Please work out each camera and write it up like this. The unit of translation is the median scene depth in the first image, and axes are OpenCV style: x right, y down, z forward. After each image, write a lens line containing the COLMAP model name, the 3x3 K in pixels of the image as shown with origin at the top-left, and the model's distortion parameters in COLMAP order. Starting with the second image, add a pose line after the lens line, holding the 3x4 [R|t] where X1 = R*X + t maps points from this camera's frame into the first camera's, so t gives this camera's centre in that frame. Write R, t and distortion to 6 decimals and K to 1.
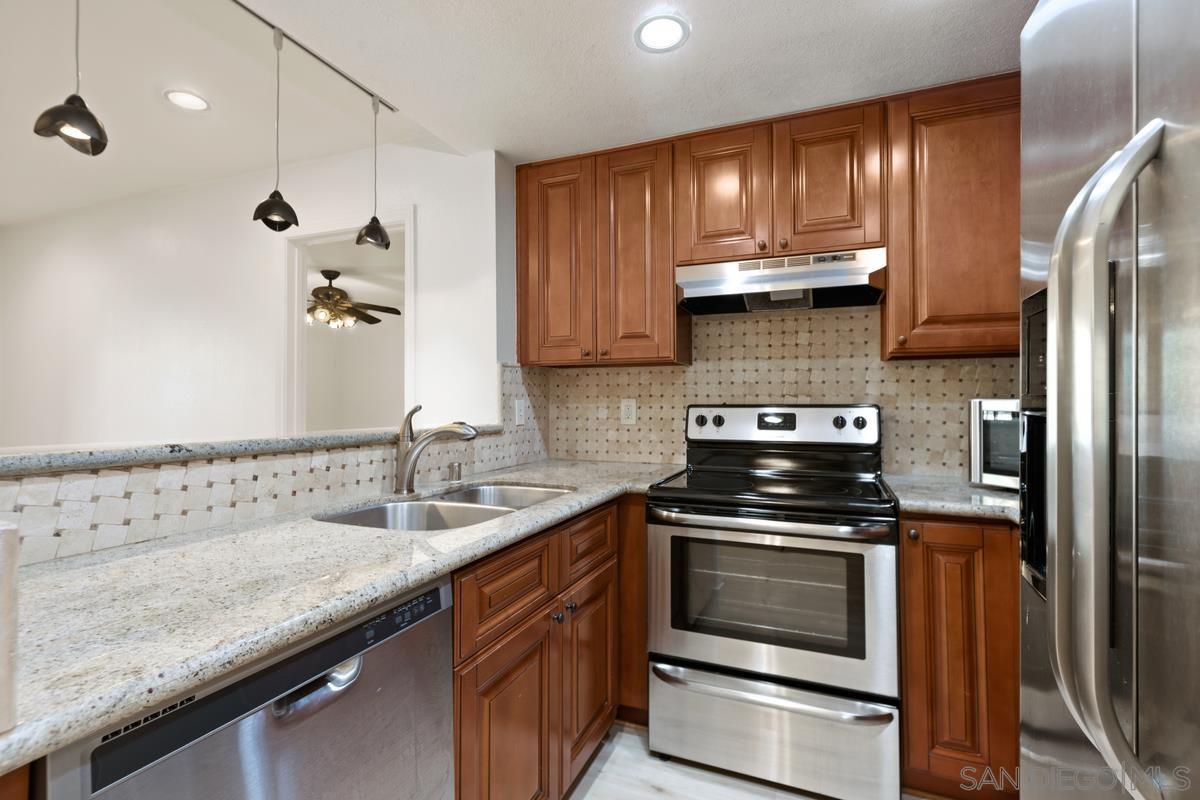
lens RADIAL K [[552.9, 0, 601.3], [0, 552.9, 388.9], [0, 0, 1]] dist [0.001654, -0.000001]
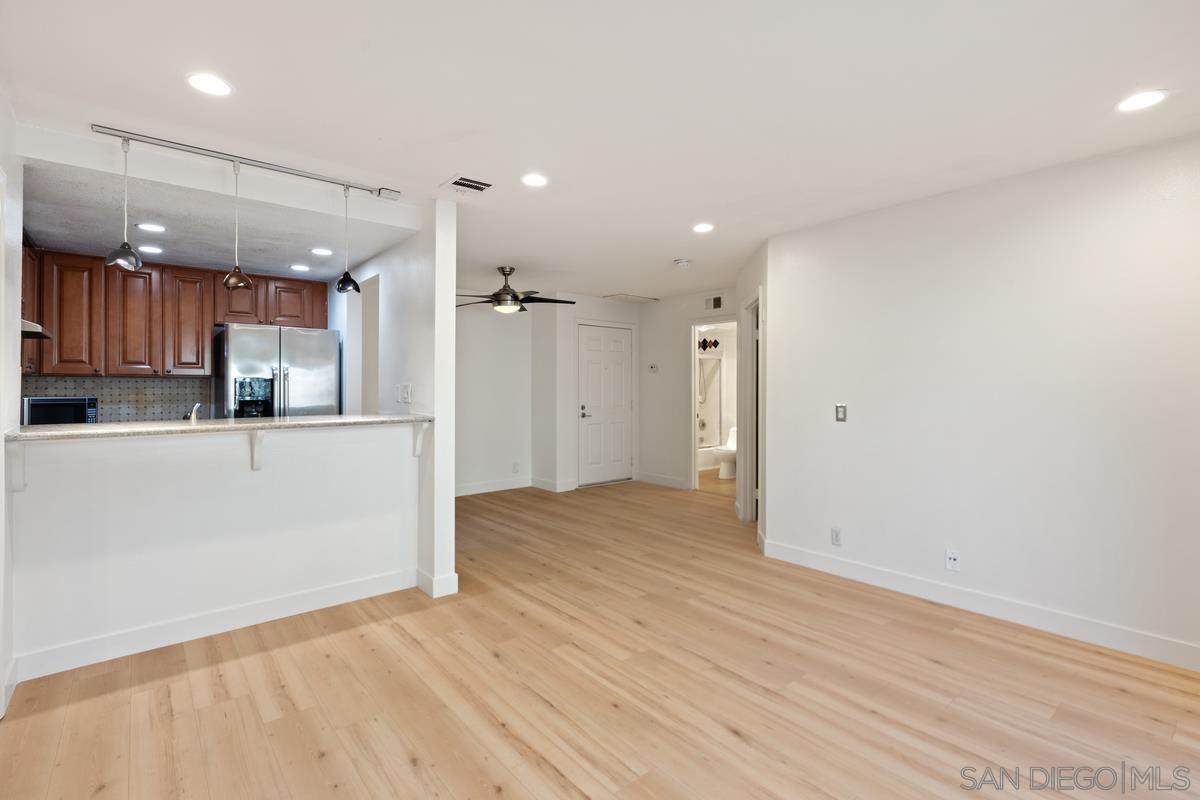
lens RADIAL K [[552.9, 0, 601.3], [0, 552.9, 388.9], [0, 0, 1]] dist [0.001654, -0.000001]
pose [[-0.882685, -0.001236, 0.469963, -1.791521], [-0.010236, 0.999810, -0.016596, -0.001988], [-0.469853, -0.019460, -0.882530, 1.518068]]
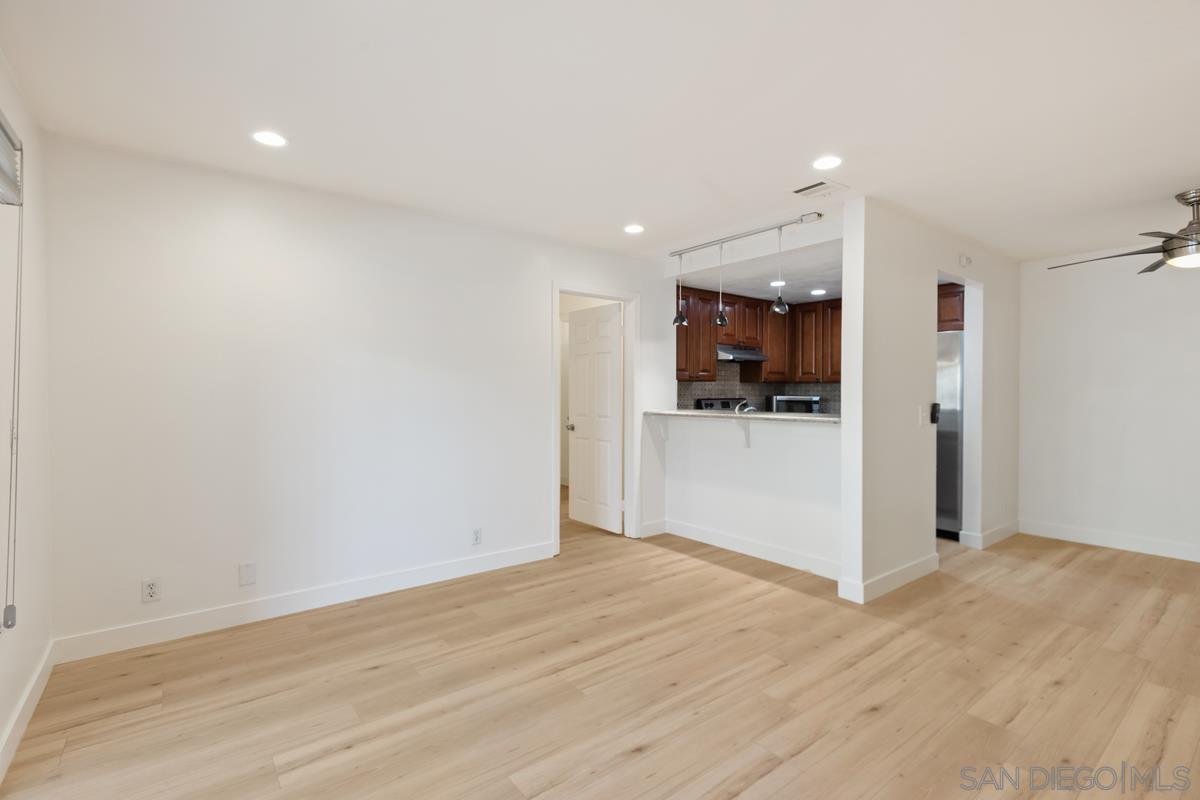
lens RADIAL K [[553.4, 0, 591.4], [0, 553.4, 384.9], [0, 0, 1]] dist [0.002559, 0.000678]
pose [[0.510937, 0.010572, 0.859553, -2.362617], [-0.023703, 0.999717, 0.001793, -0.025705], [-0.859291, -0.021290, 0.511043, 0.202260]]
